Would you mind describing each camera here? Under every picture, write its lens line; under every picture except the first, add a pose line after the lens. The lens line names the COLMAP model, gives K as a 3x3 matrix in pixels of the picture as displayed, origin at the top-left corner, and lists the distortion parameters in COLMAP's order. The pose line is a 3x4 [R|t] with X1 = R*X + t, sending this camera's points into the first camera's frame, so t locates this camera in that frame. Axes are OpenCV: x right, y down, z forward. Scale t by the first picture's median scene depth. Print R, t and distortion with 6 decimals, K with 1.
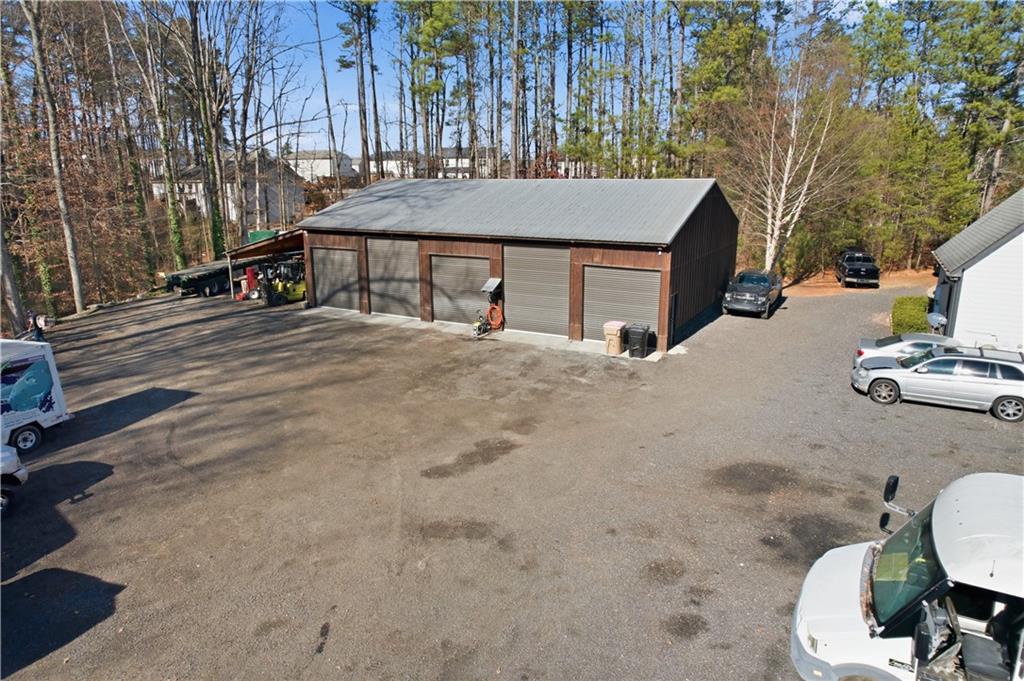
lens RADIAL K [[658.8, 0, 512.0], [0, 658.8, 340.5], [0, 0, 1]] dist [-0.066233, 0.060169]
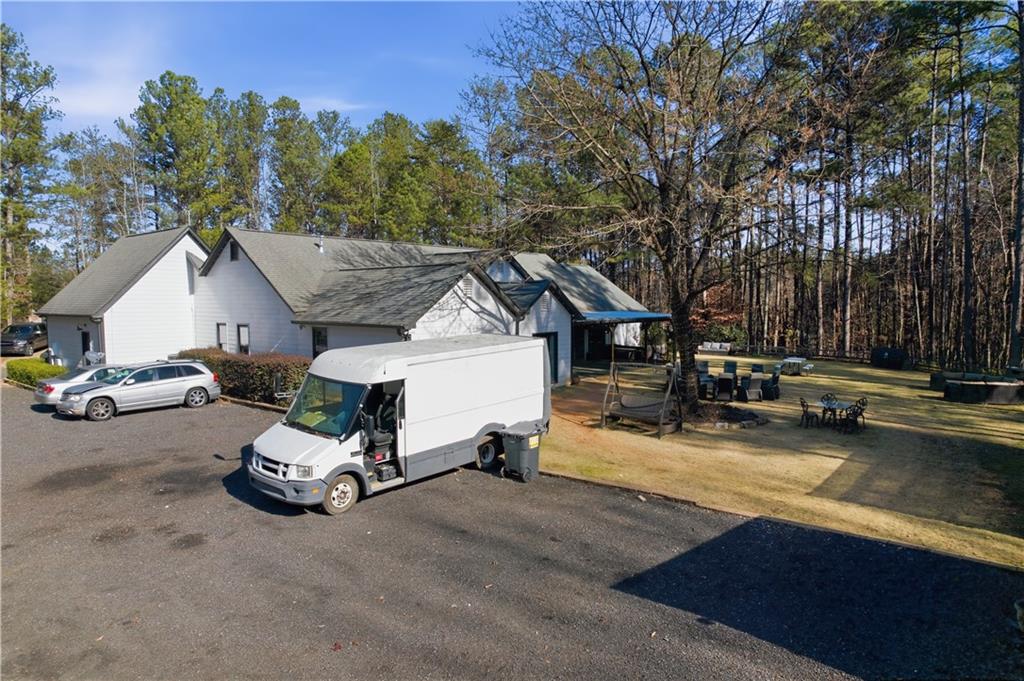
lens RADIAL K [[658.8, 0, 512.0], [0, 658.8, 340.5], [0, 0, 1]] dist [-0.066233, 0.060169]
pose [[0.183856, -0.057878, 0.981248, -0.538227], [0.247766, 0.968761, 0.010718, 0.188775], [-0.951215, 0.241149, 0.192453, 0.159571]]
